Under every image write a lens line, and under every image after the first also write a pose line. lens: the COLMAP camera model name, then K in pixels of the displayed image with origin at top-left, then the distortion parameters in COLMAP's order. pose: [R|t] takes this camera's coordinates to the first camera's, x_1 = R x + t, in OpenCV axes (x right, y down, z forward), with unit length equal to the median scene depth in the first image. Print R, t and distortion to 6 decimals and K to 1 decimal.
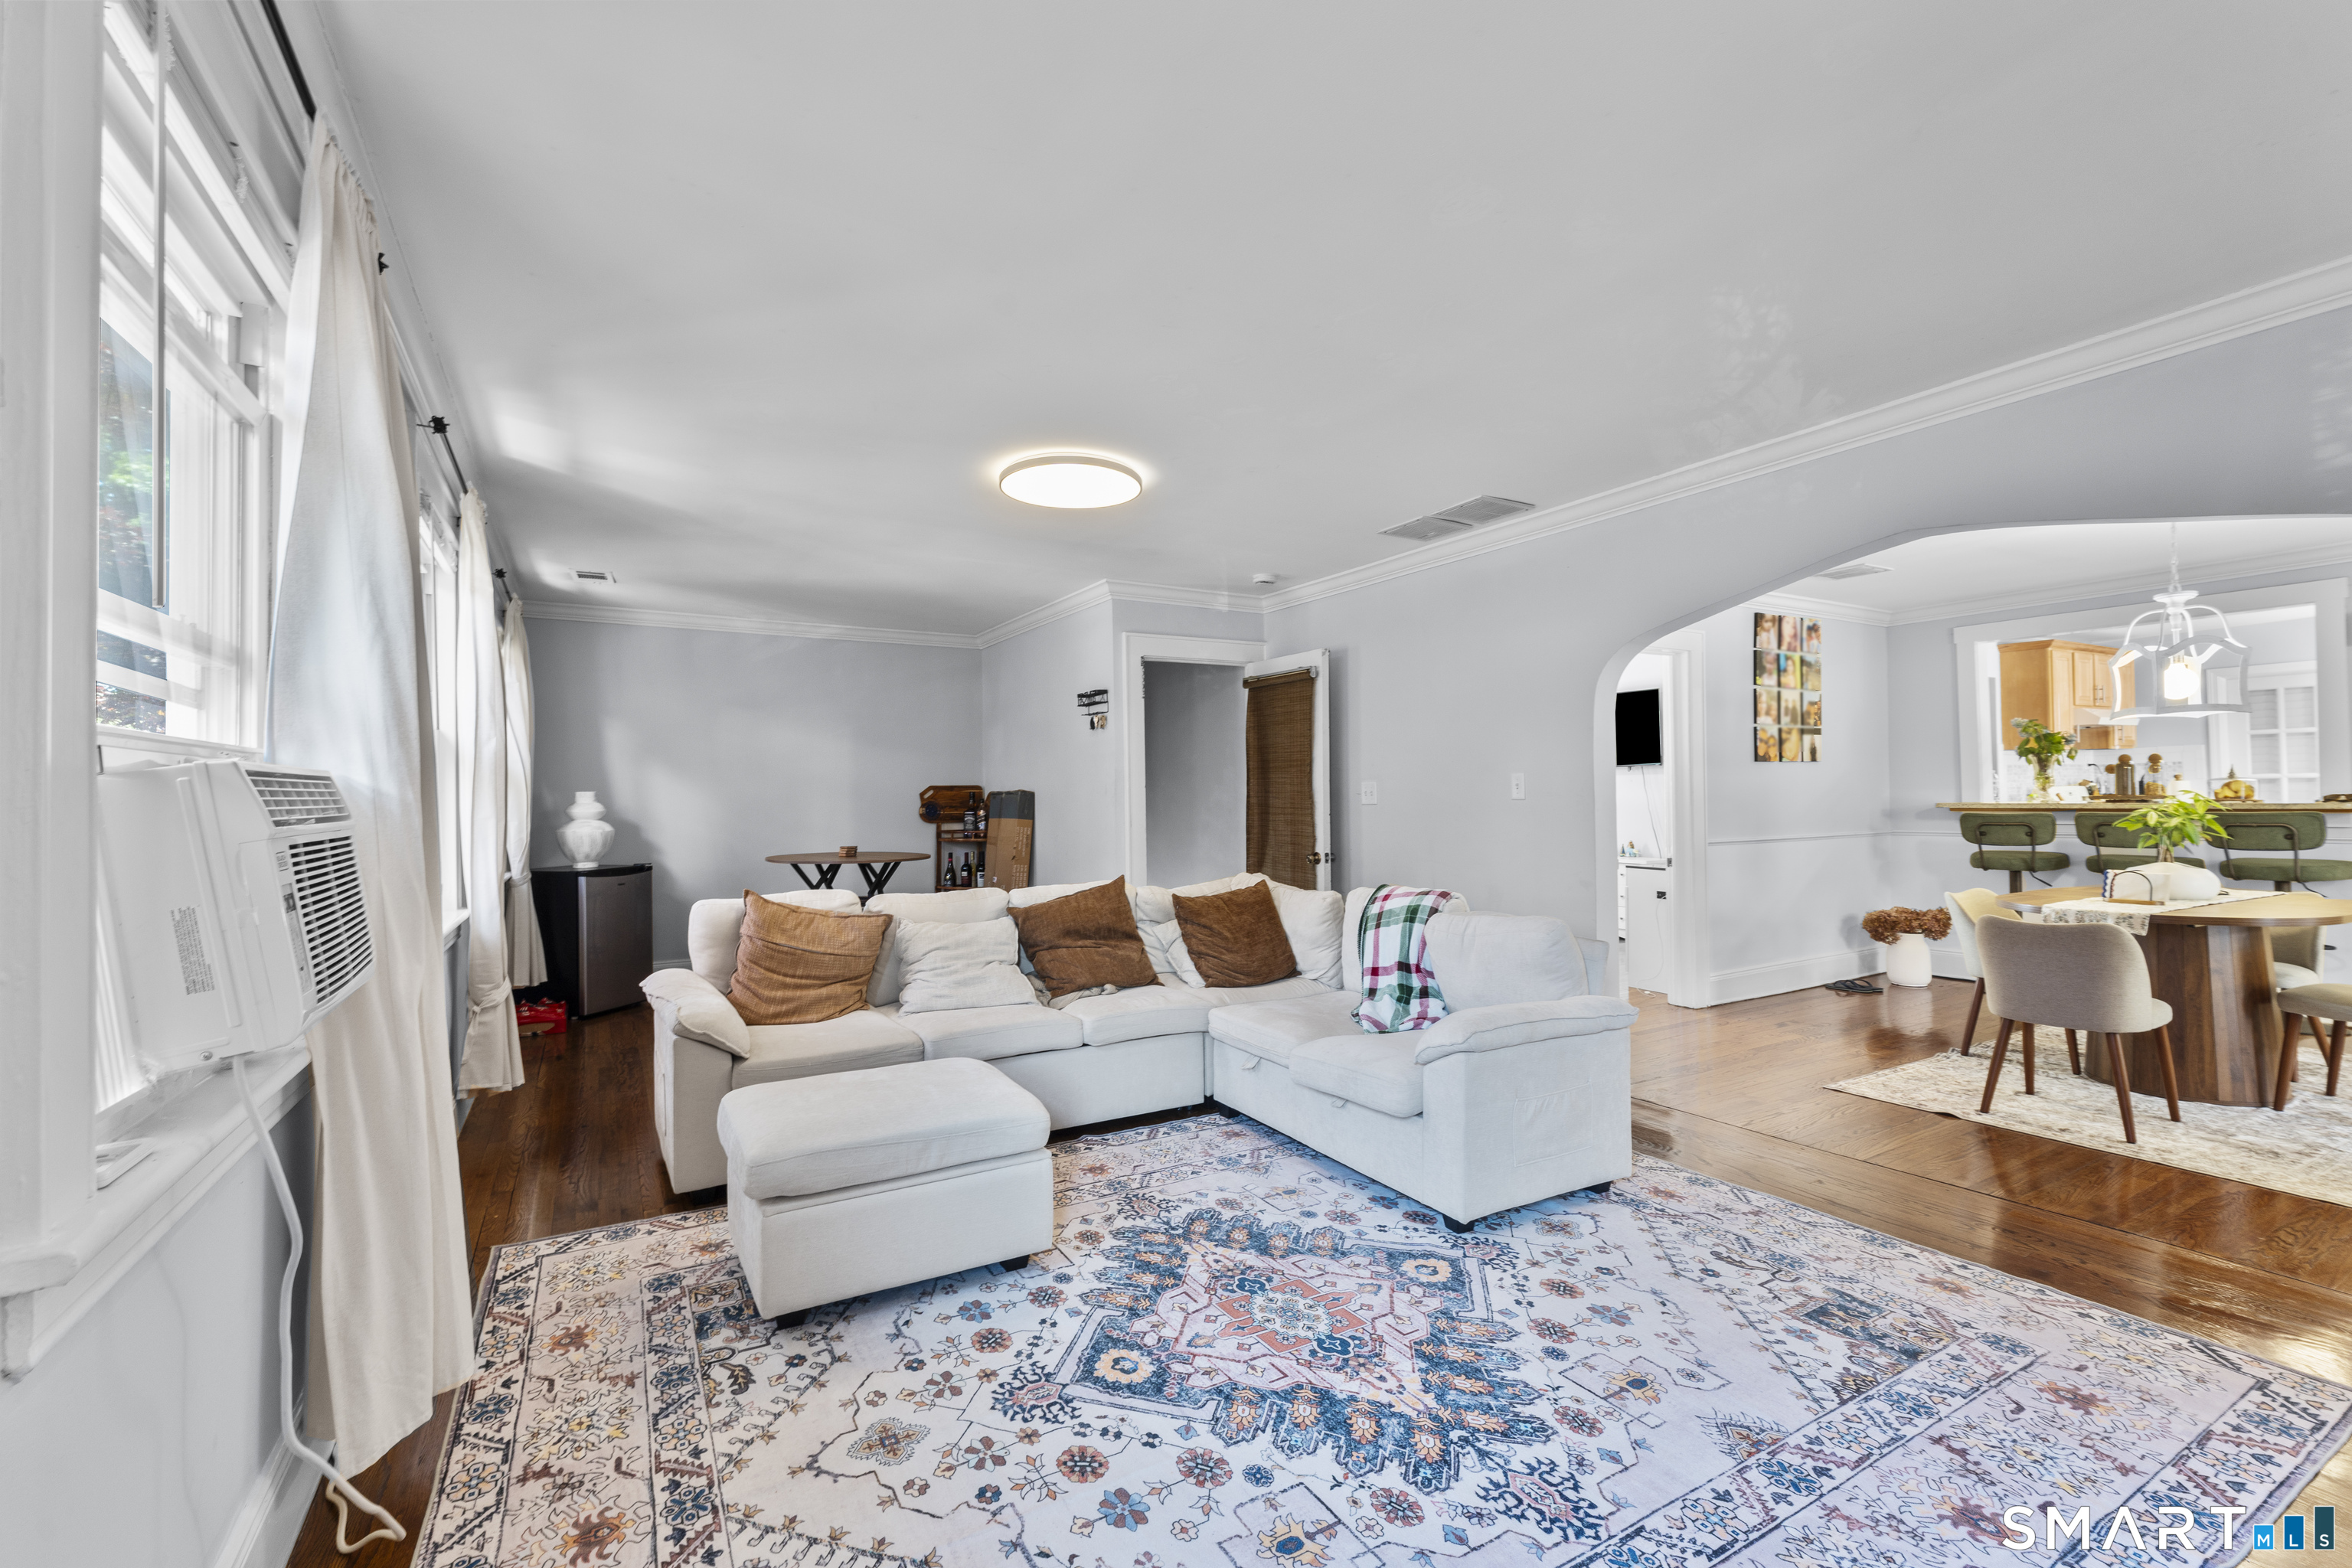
lens RADIAL K [[1024.3, 0, 1176.0], [0, 1024.3, 784.0], [0, 0, 1]] dist [0.000331, 0.000026]
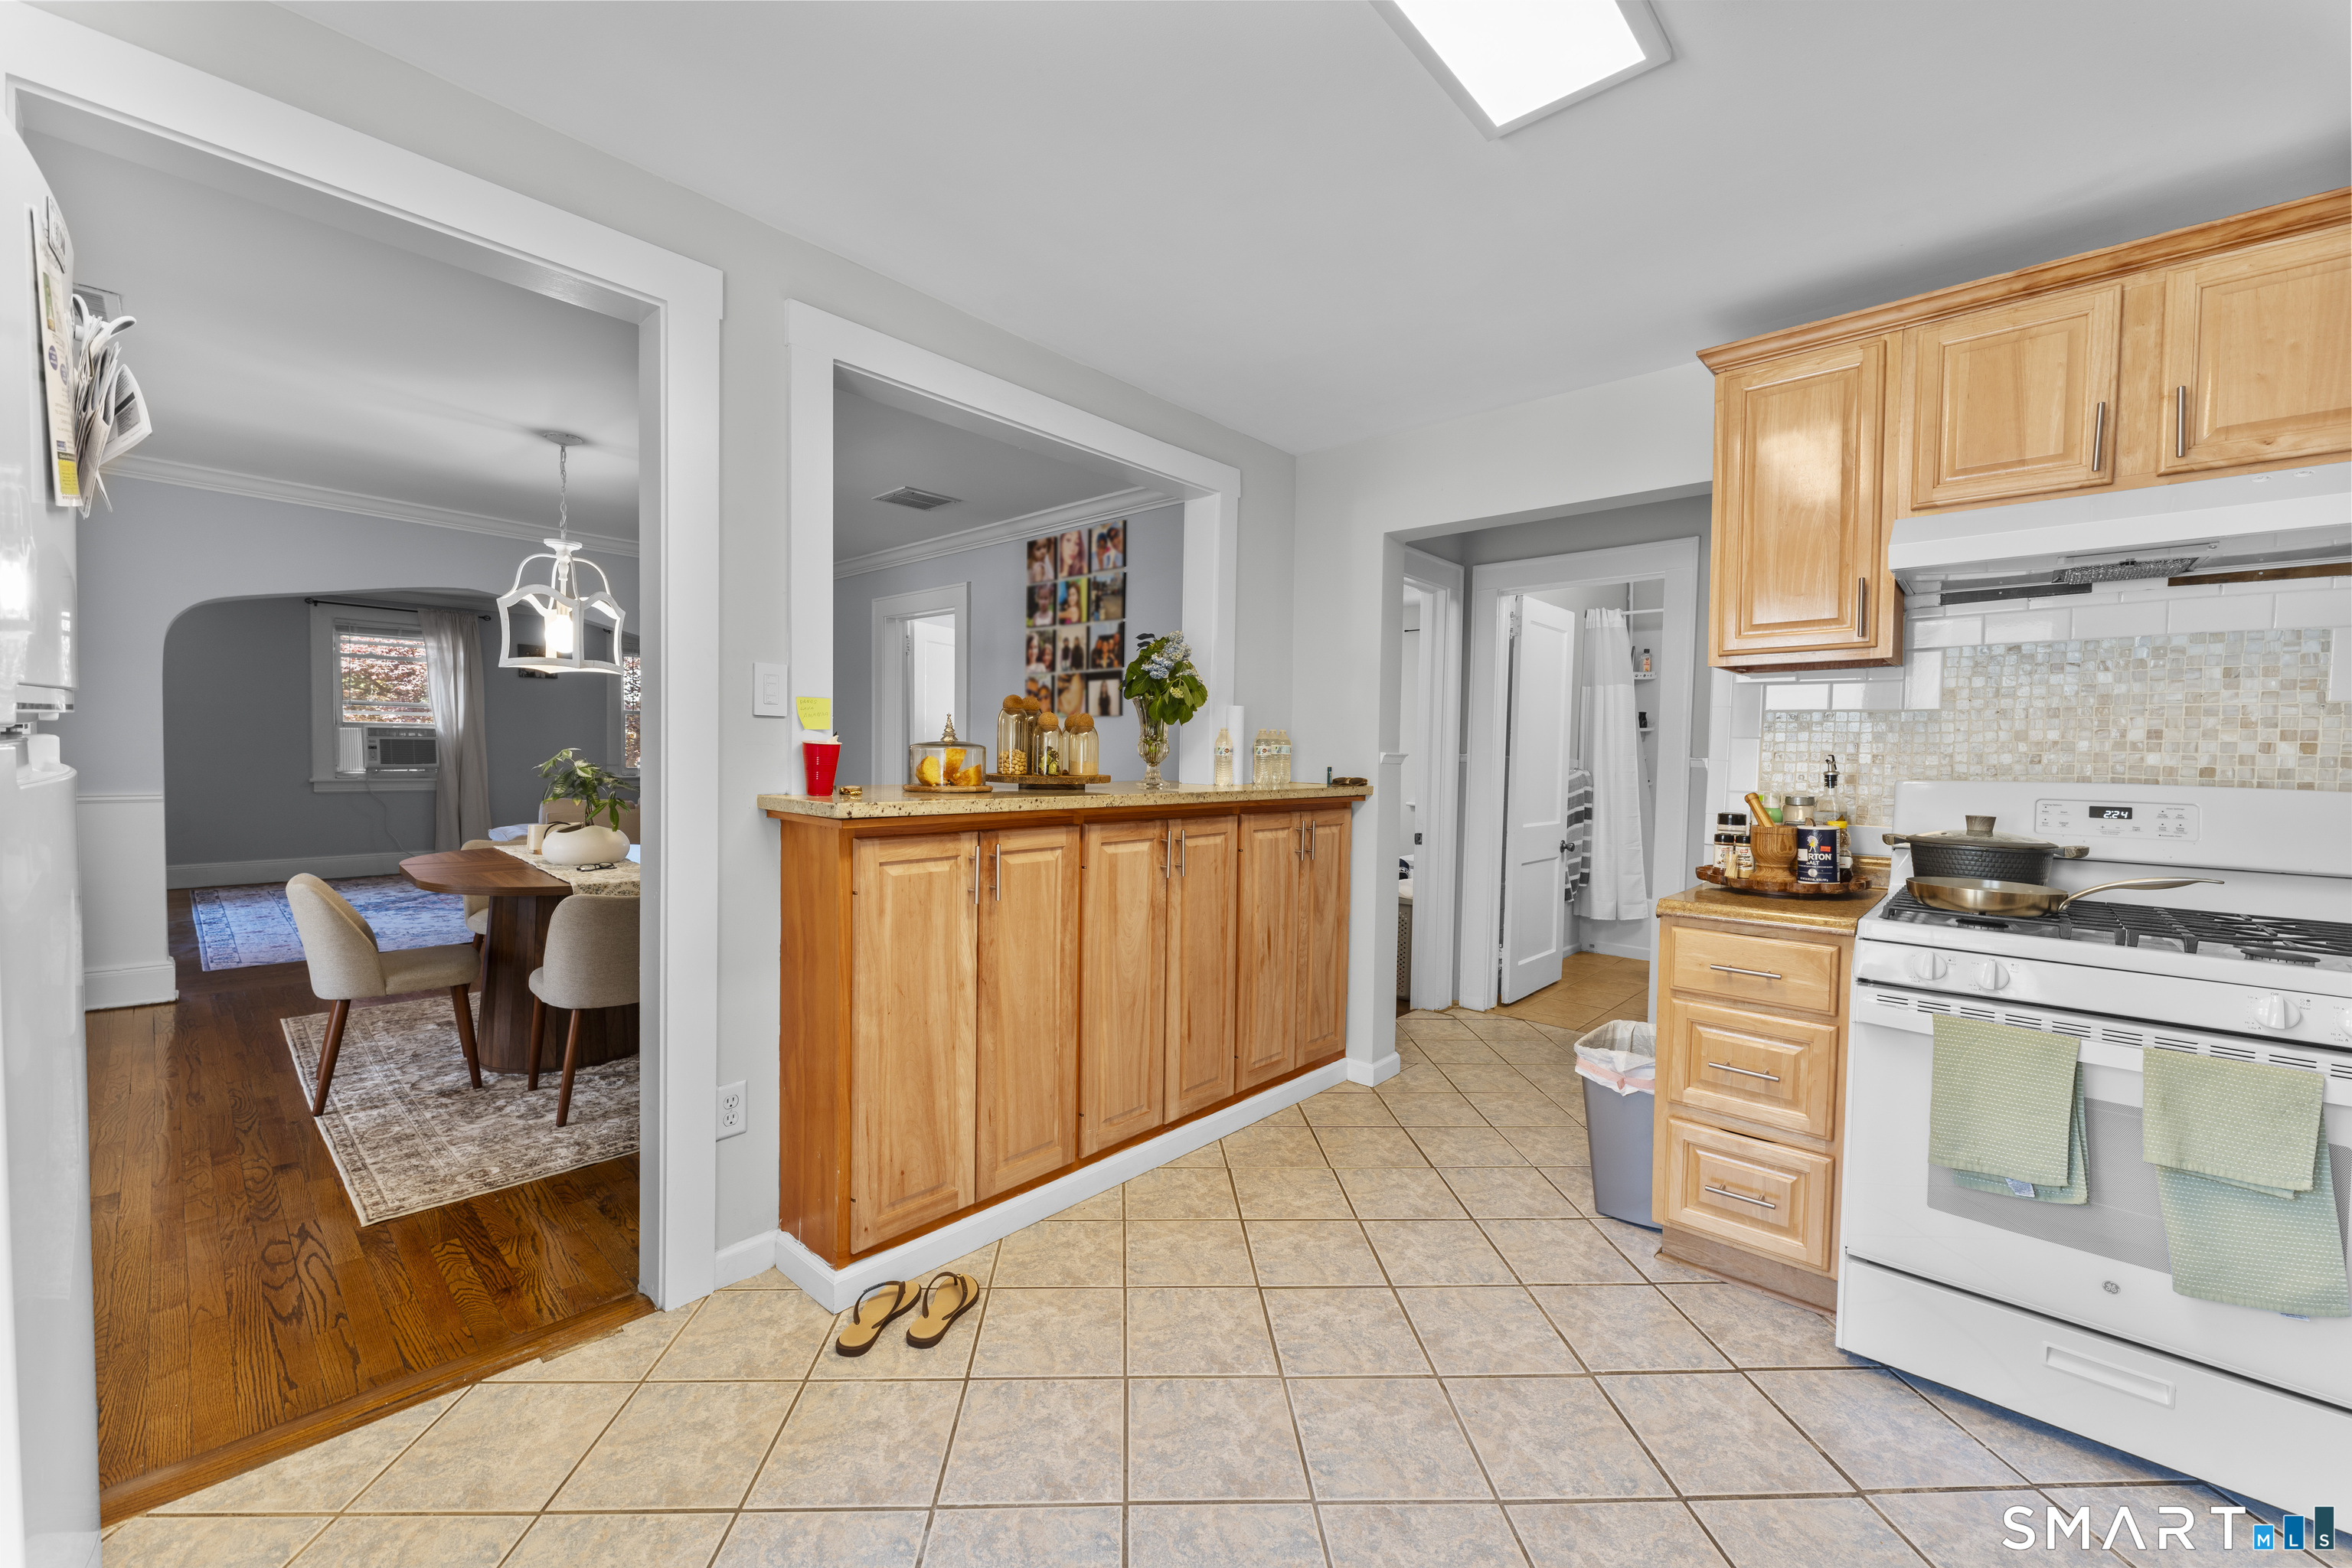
lens RADIAL K [[949.6, 0, 1179.6], [0, 949.6, 781.1], [0, 0, 1]] dist [0.001102, 0.000014]
pose [[0.317197, 0.046164, -0.947235, 1.339913], [-0.011530, 0.998928, 0.044822, -0.006193], [0.948290, -0.003296, 0.317389, 0.855674]]
